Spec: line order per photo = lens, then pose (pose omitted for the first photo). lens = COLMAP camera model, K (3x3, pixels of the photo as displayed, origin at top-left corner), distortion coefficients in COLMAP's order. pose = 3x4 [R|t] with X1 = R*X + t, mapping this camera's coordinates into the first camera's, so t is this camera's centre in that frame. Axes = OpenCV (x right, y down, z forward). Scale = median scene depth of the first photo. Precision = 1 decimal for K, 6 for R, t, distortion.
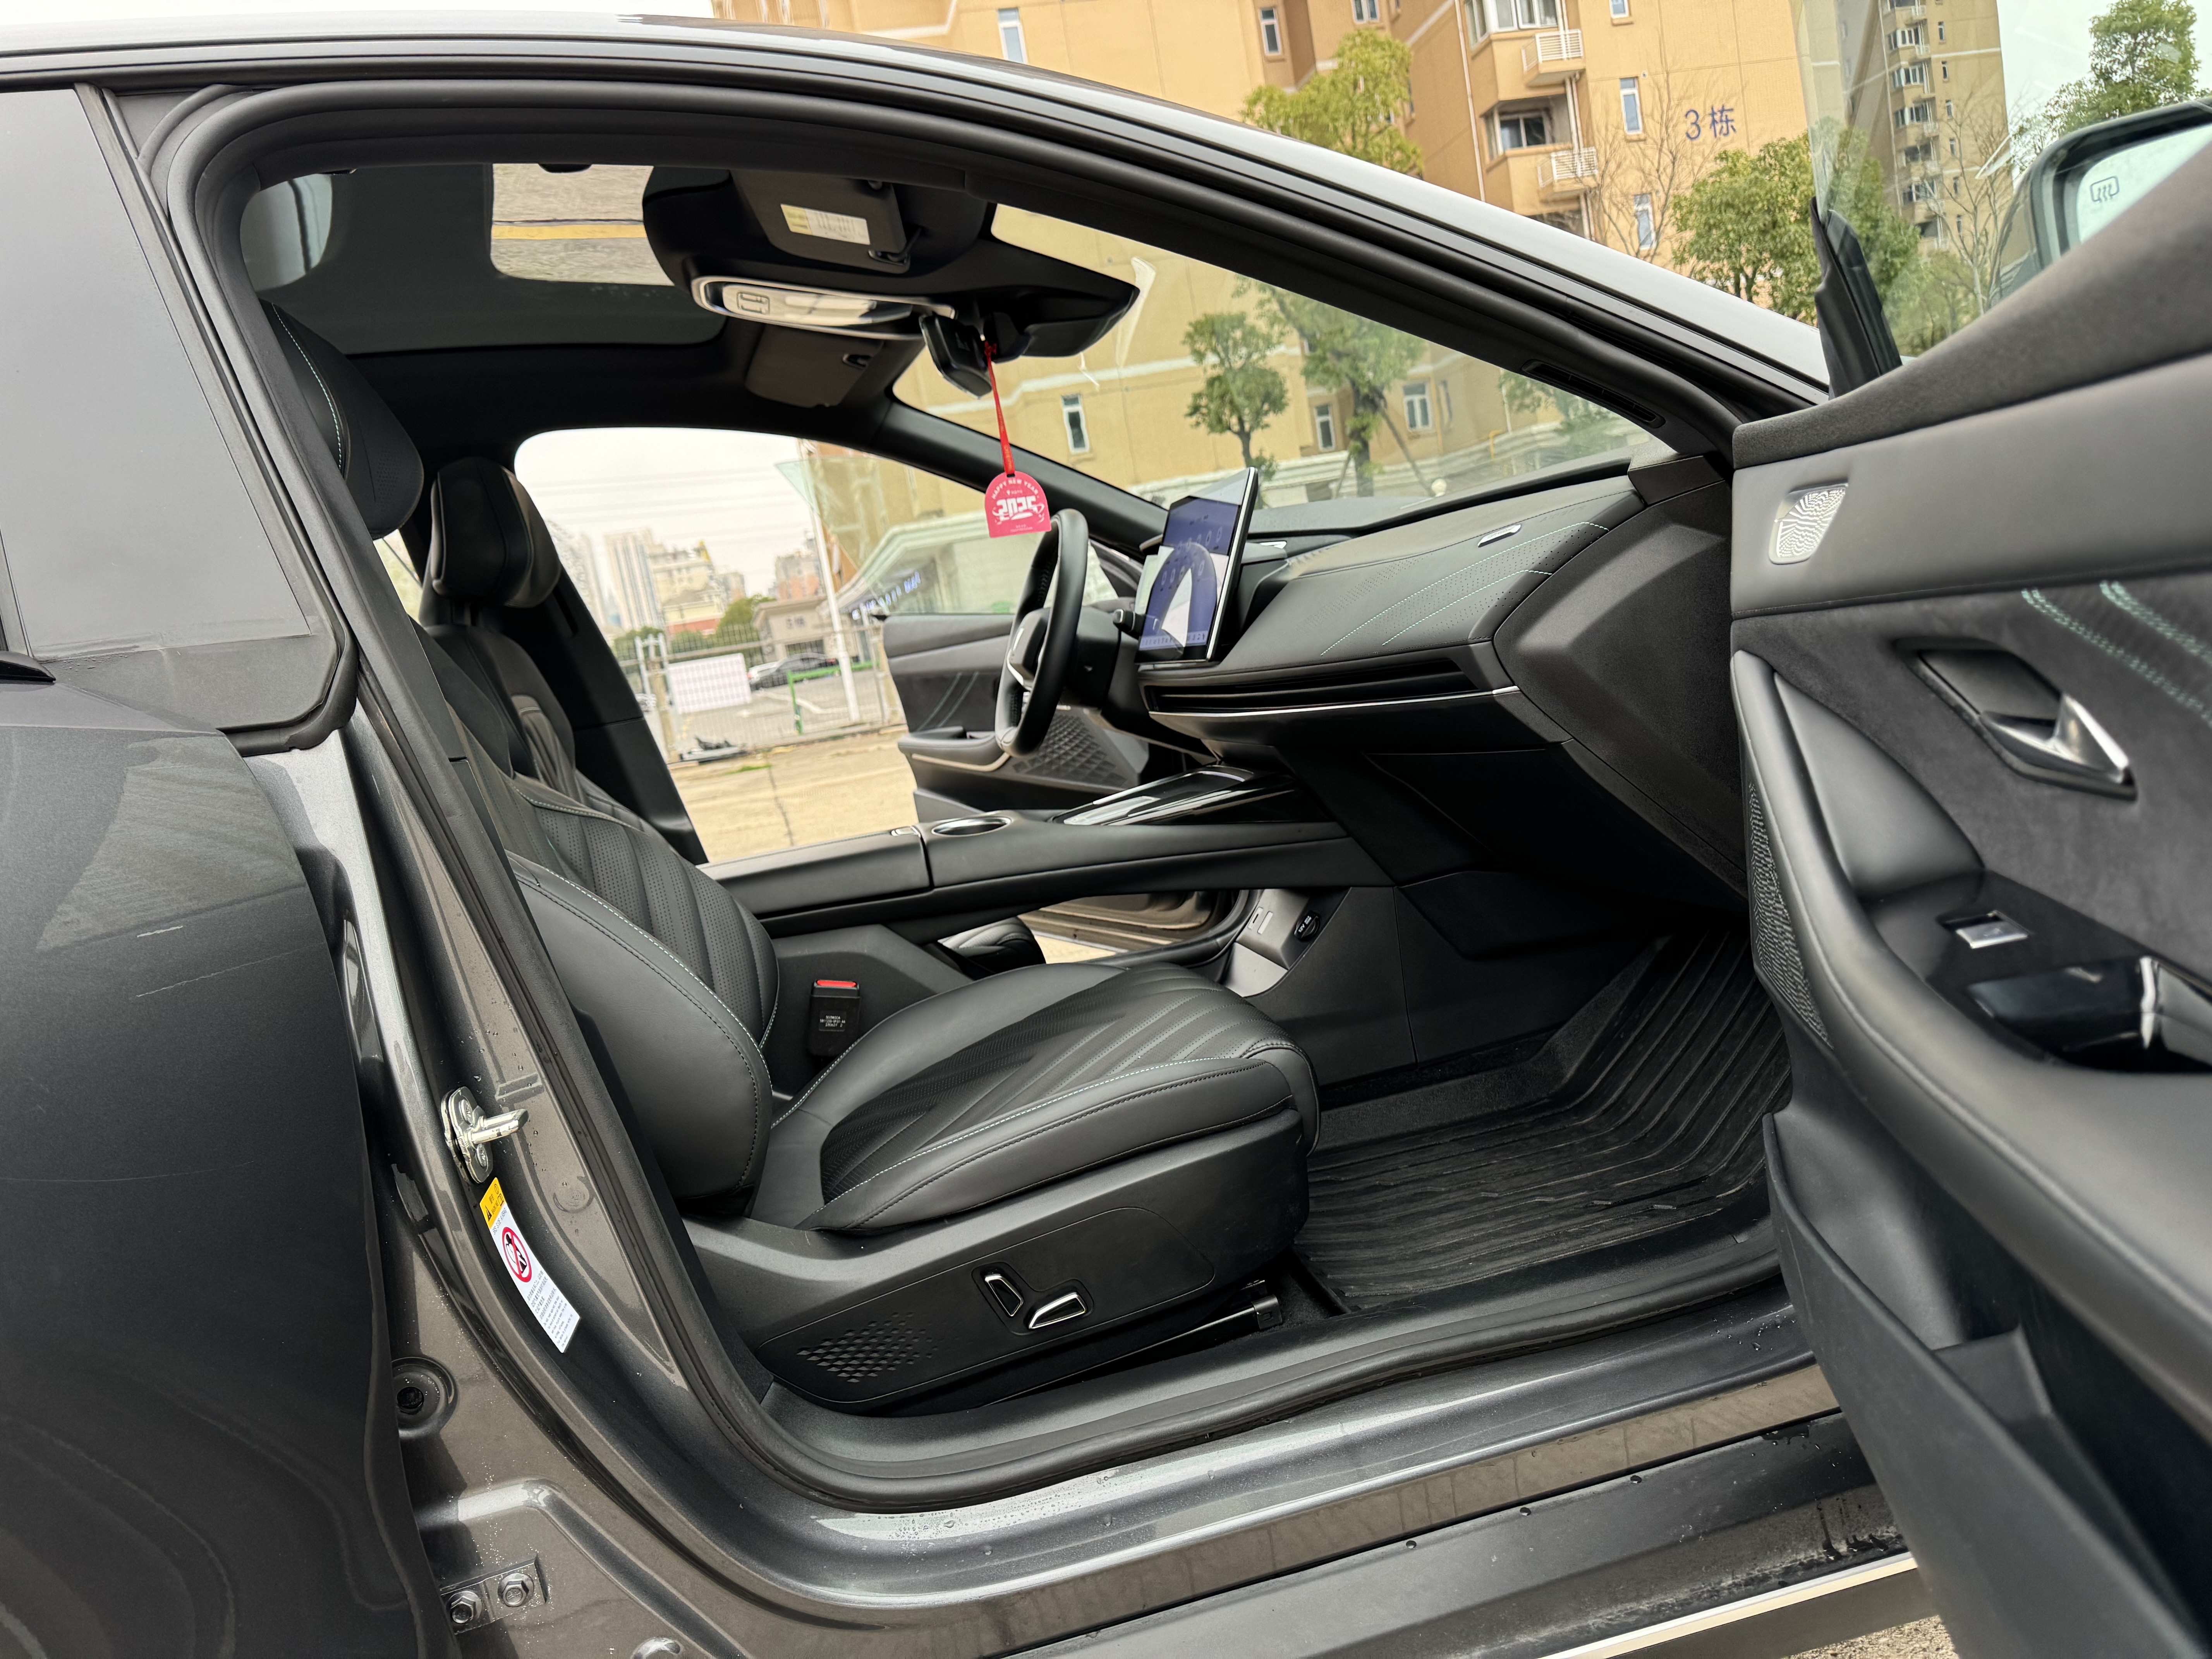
lens RADIAL K [[1546.9, 0, 1106.9], [0, 1546.9, 842.2], [0, 0, 1]] dist [0.001947, -0.008050]
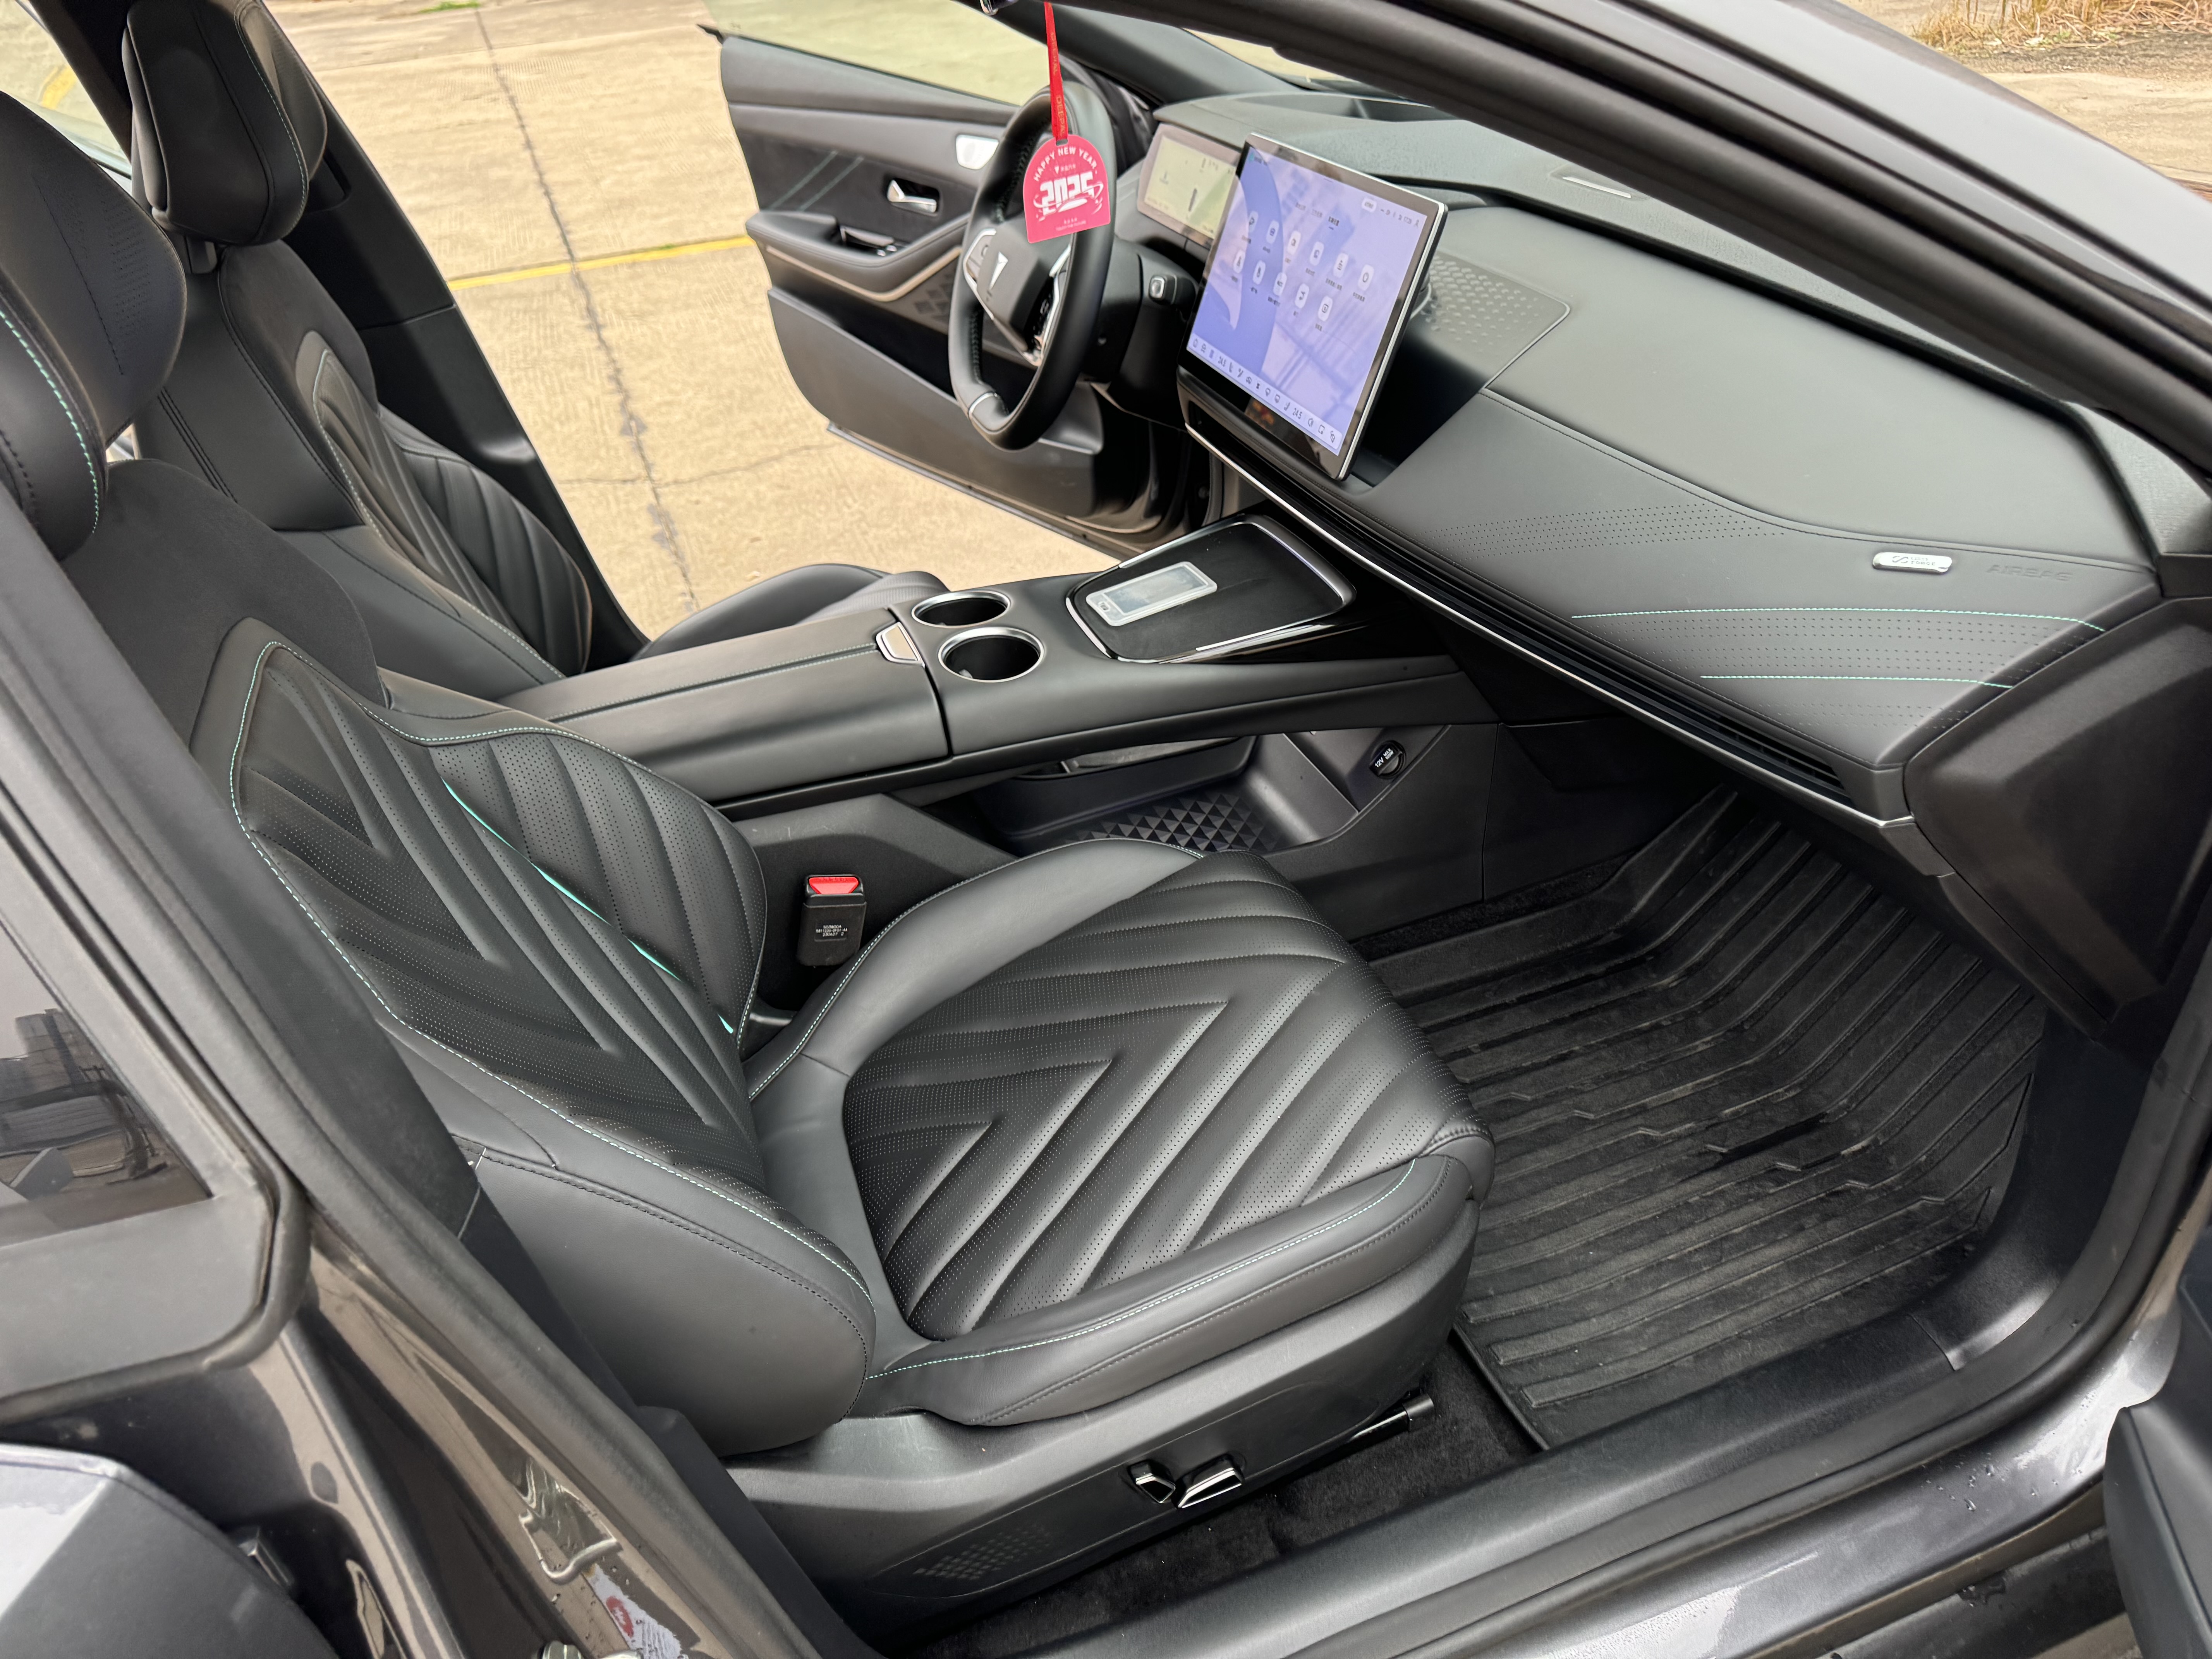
lens RADIAL K [[1571.4, 0, 1117.4], [0, 1571.4, 820.3], [0, 0, 1]] dist [-0.005825, -0.005791]
pose [[0.987603, 0.003586, 0.156929, -0.150046], [-0.067586, 0.912038, 0.404499, -0.255366], [-0.141674, -0.410090, 0.900974, 0.266690]]
